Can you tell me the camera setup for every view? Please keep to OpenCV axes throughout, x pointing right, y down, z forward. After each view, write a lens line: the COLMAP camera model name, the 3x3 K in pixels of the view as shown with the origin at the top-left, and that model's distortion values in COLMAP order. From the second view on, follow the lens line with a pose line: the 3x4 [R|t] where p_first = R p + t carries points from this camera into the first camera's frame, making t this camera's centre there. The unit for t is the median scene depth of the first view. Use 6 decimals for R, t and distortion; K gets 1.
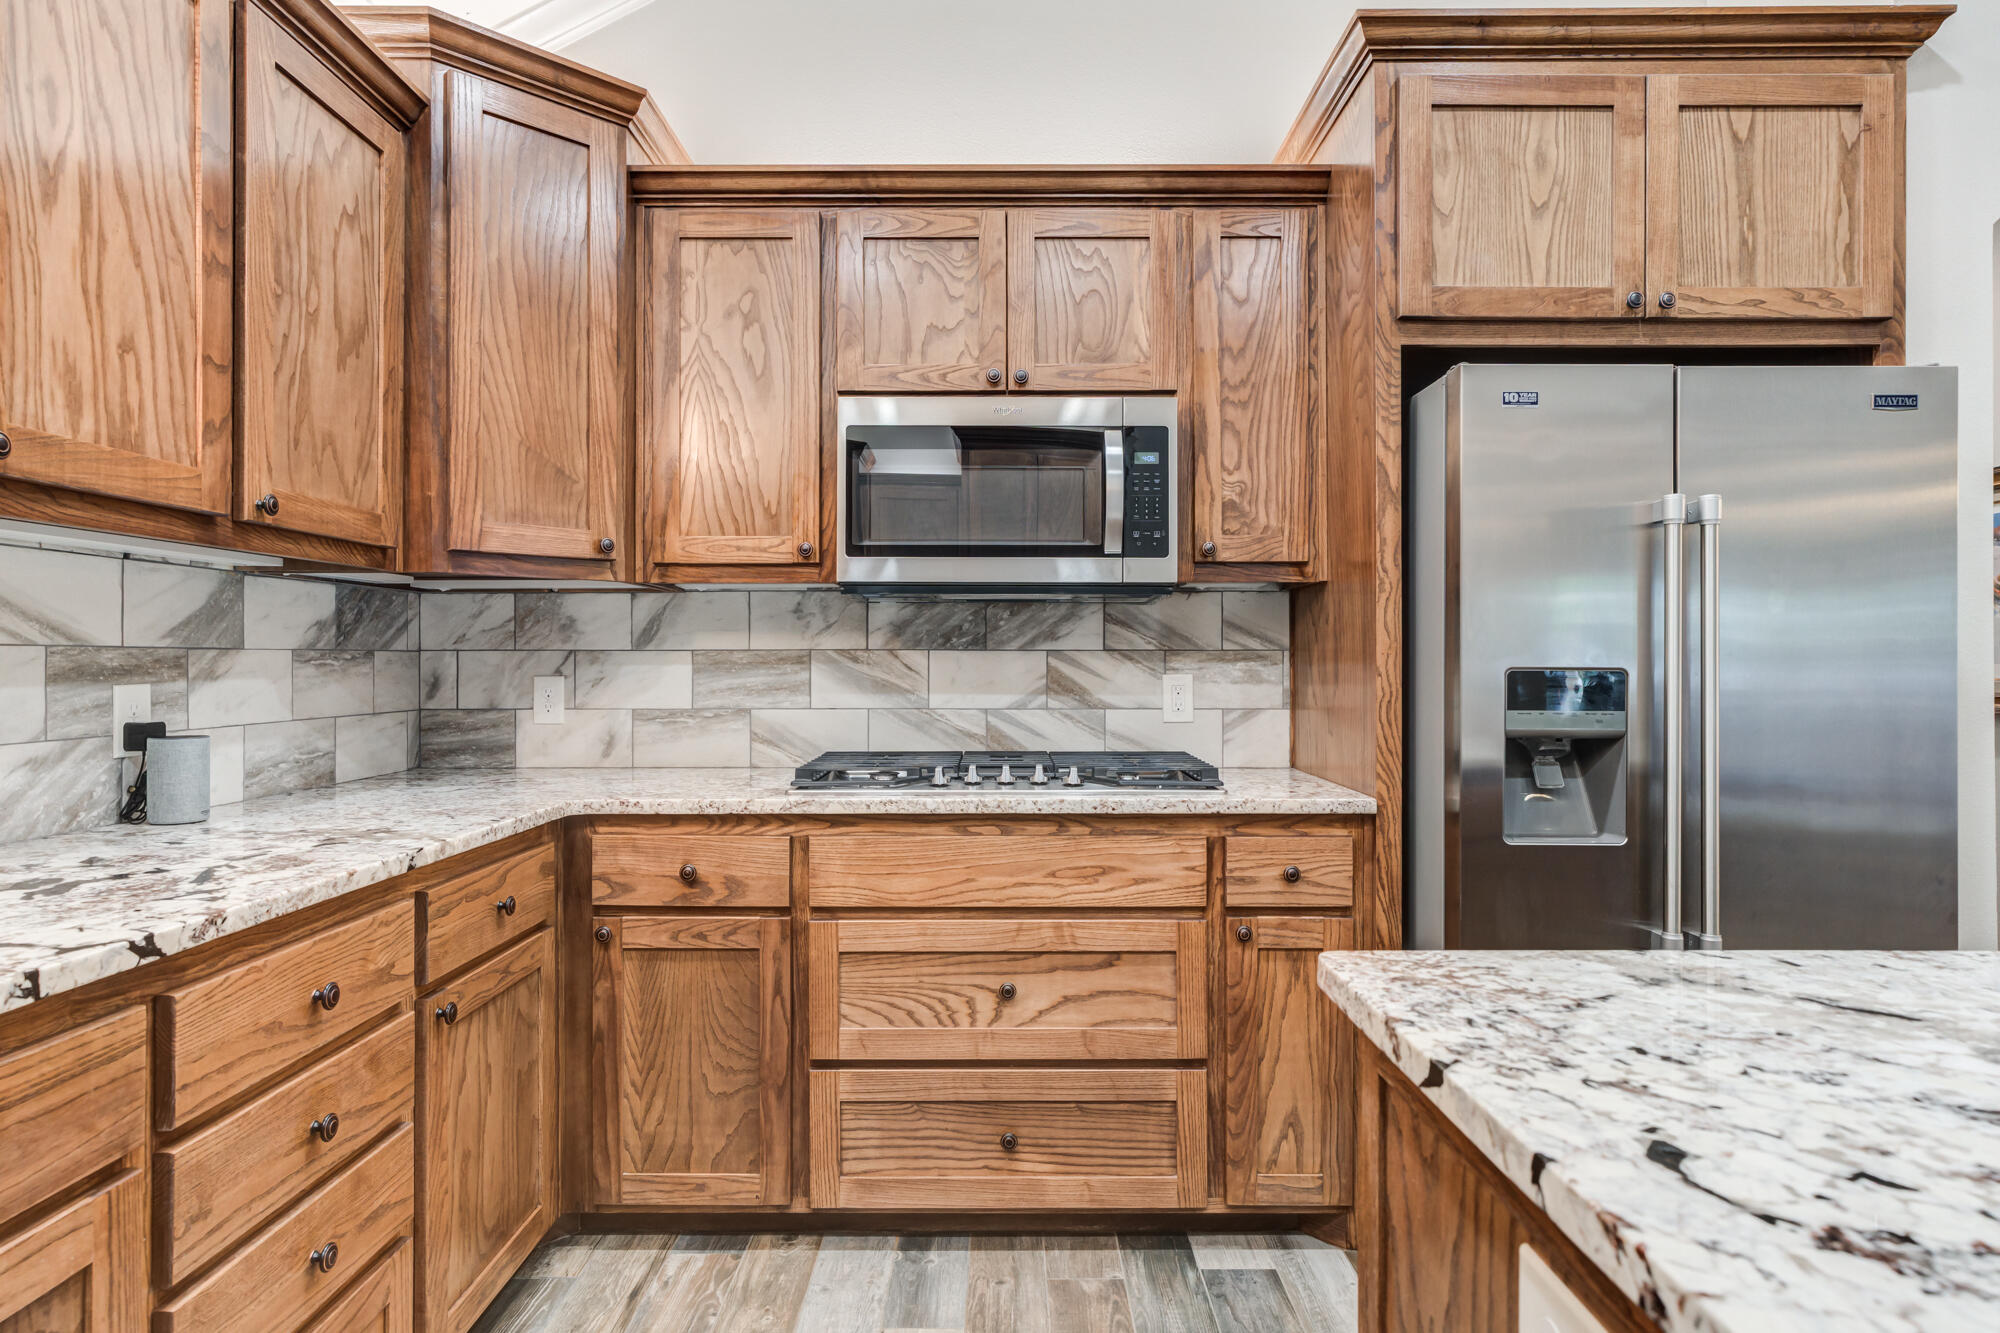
lens RADIAL K [[1128.1, 0, 1017.2], [0, 1128.1, 658.1], [0, 0, 1]] dist [-0.003861, 0.008045]
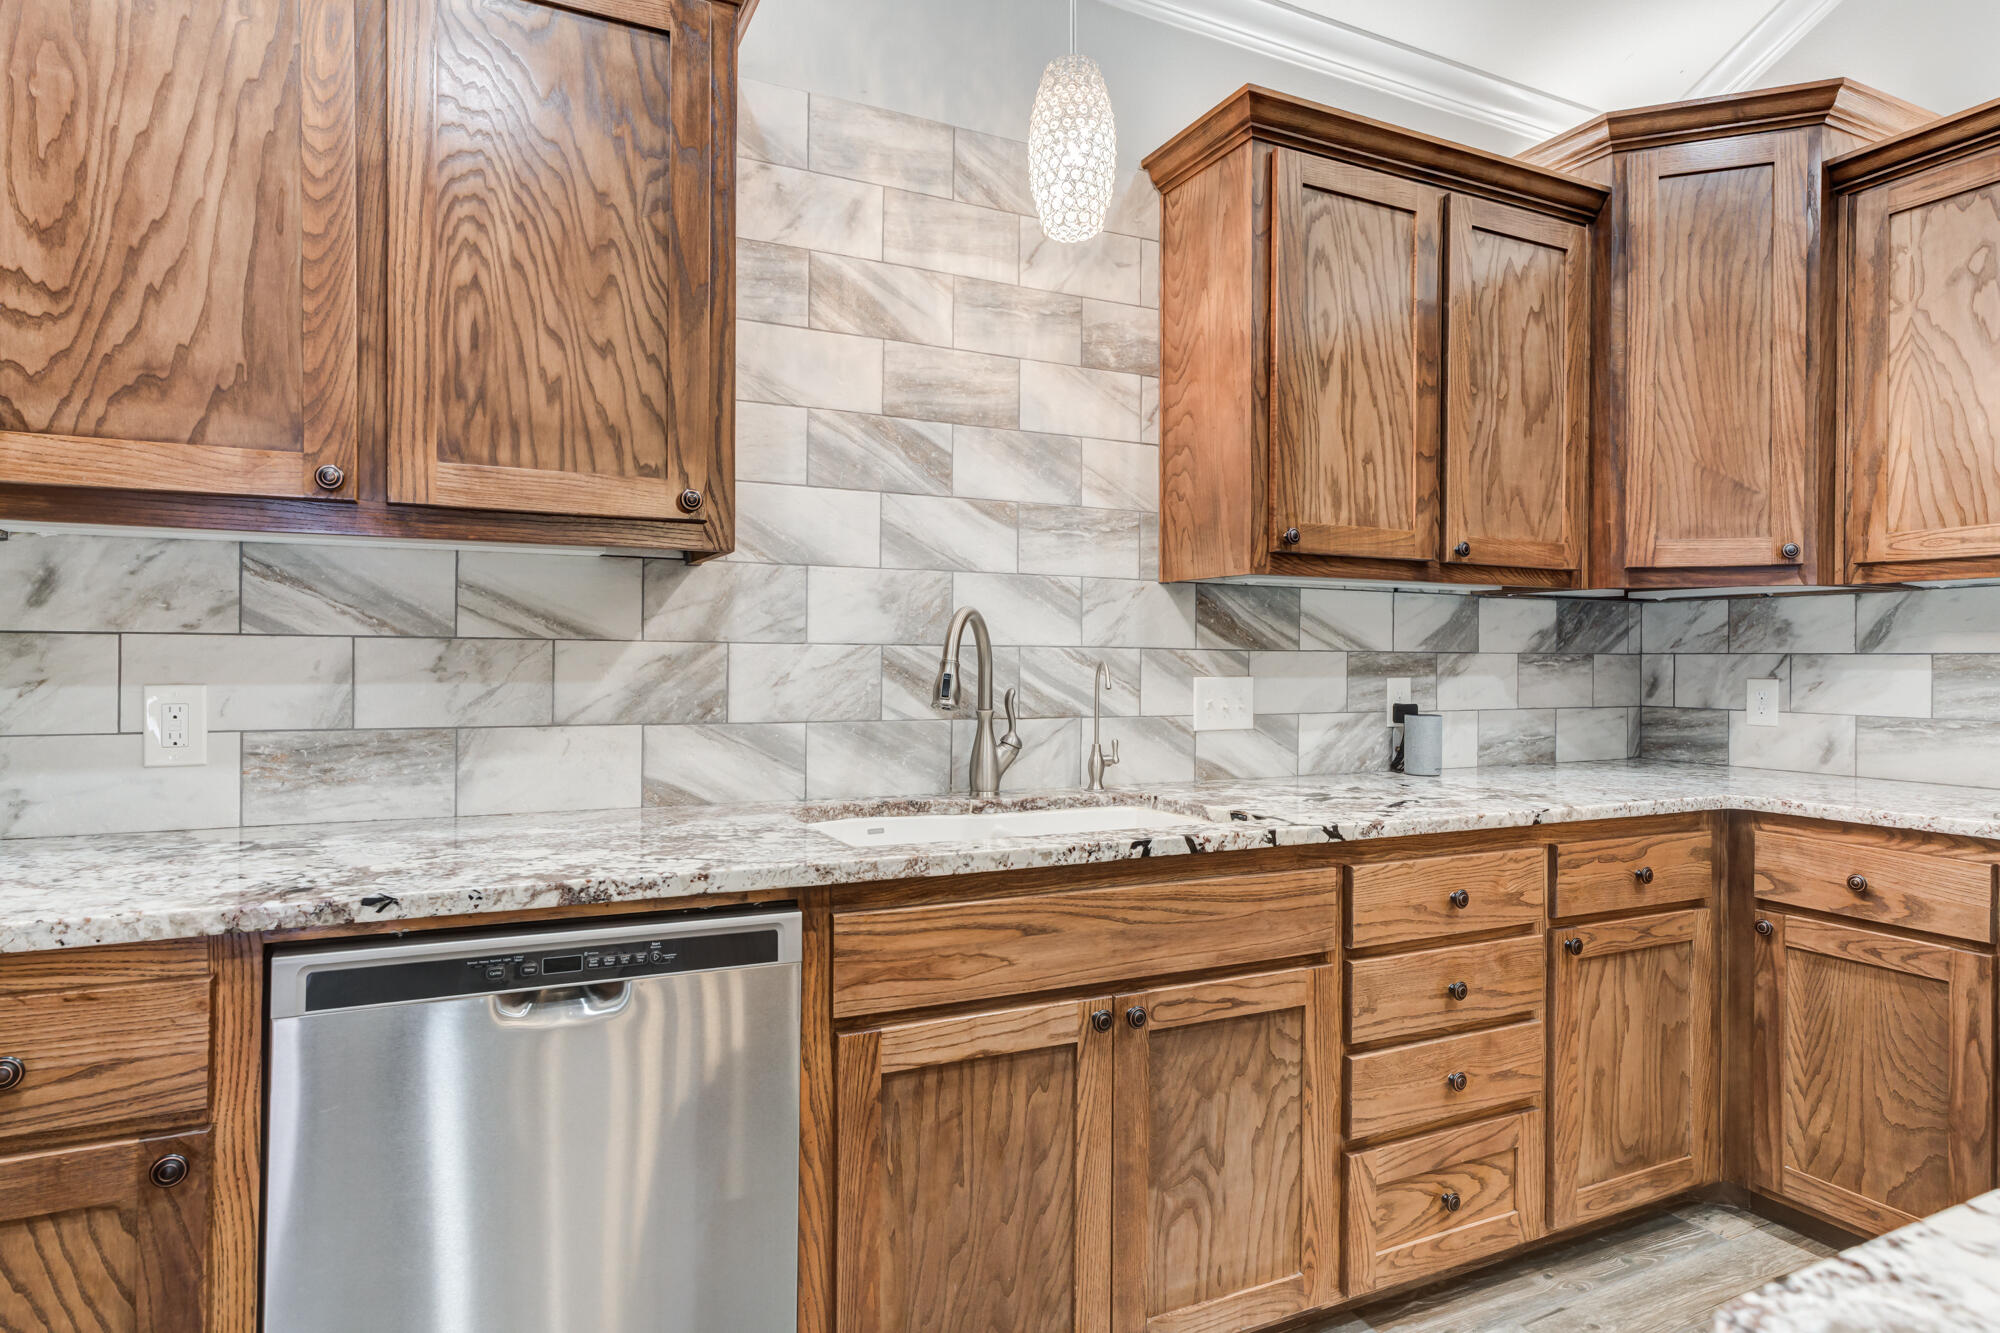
lens RADIAL K [[1128.1, 0, 986.2], [0, 1128.1, 658.0], [0, 0, 1]] dist [-0.003861, 0.008045]
pose [[0.432236, 0.004031, -0.901751, 0.224682], [-0.004432, 0.999987, 0.002346, -0.002349], [0.901750, 0.002982, 0.432249, -0.084245]]
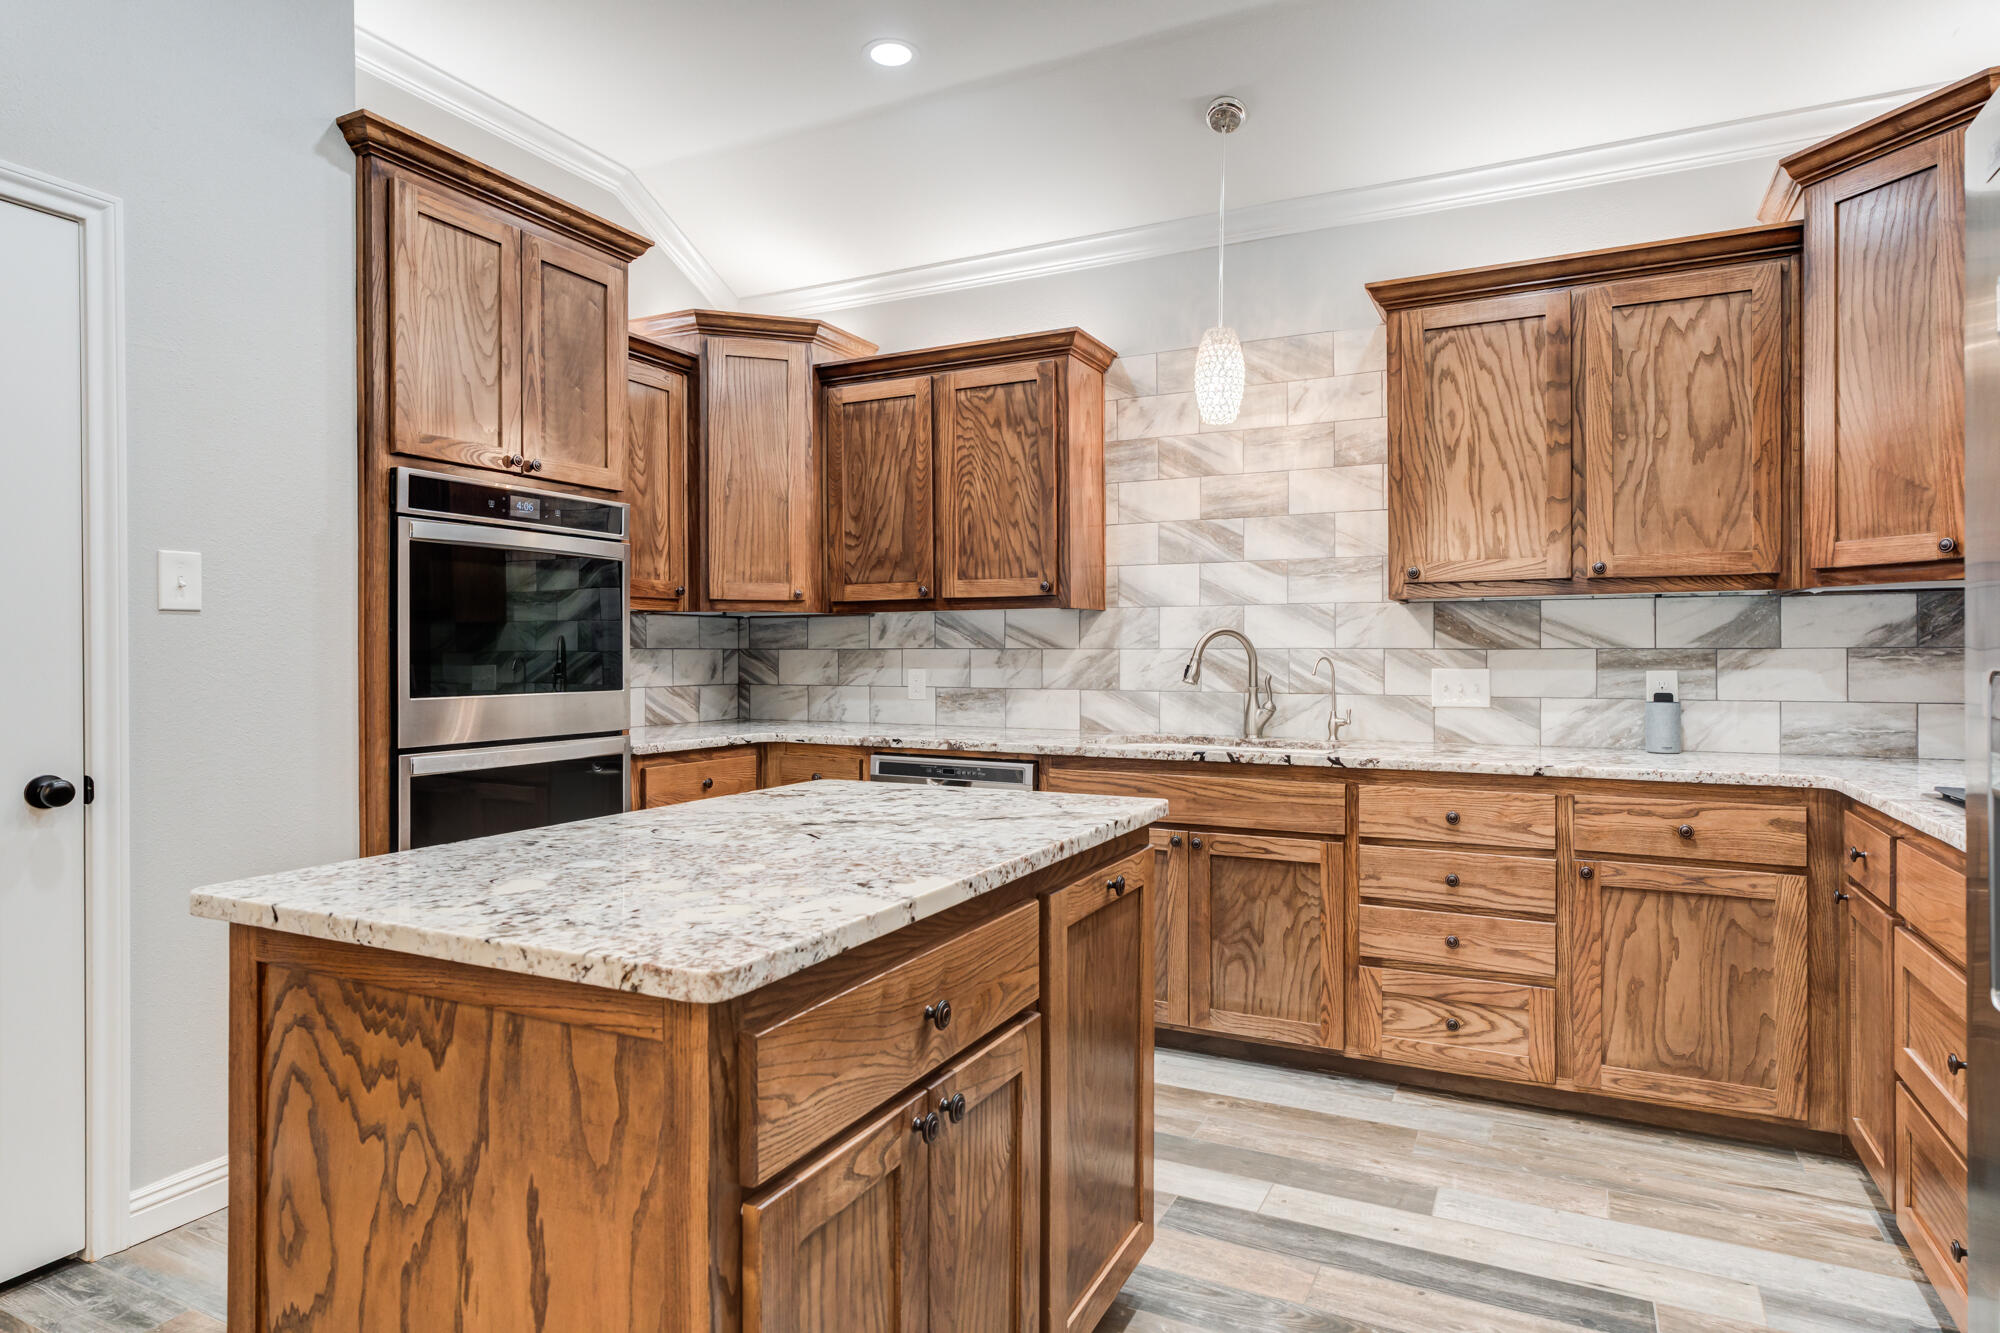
lens RADIAL K [[1128.1, 0, 996.2], [0, 1128.1, 655.1], [0, 0, 1]] dist [-0.003861, 0.008045]
pose [[-0.454678, 0.001289, -0.890655, 0.892114], [0.004015, 0.999992, -0.000602, -0.002139], [0.890647, -0.003850, -0.454679, 0.653901]]
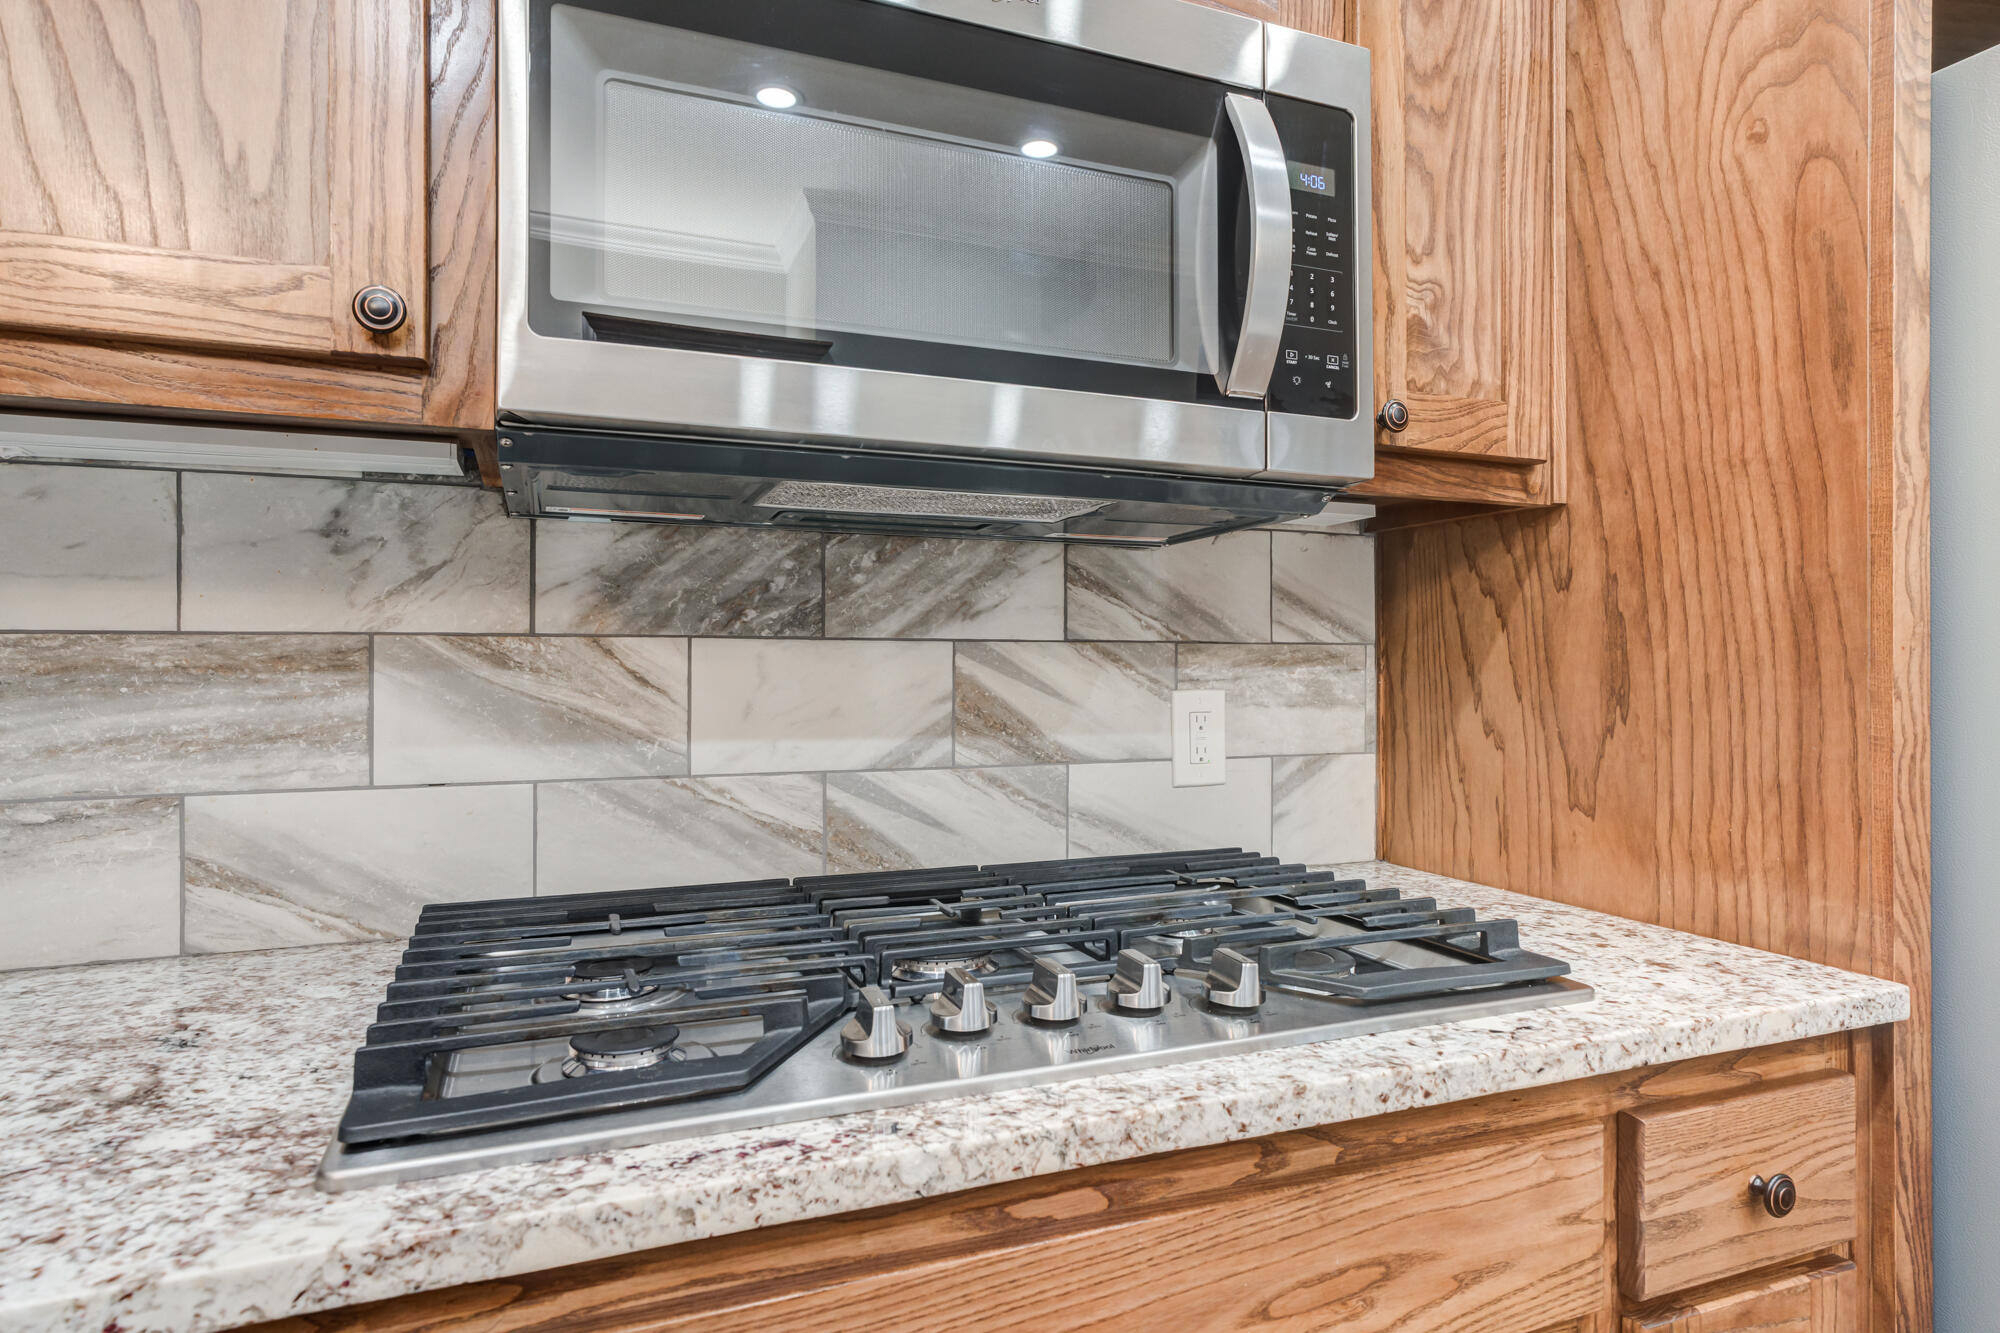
lens RADIAL K [[1128.1, 0, 1012.6], [0, 1128.1, 662.2], [0, 0, 1]] dist [-0.003861, 0.008045]
pose [[0.927881, 0.001739, 0.372873, -0.139227], [-0.002176, 0.999997, 0.000749, 0.001838], [-0.372871, -0.001507, 0.927882, 0.632697]]
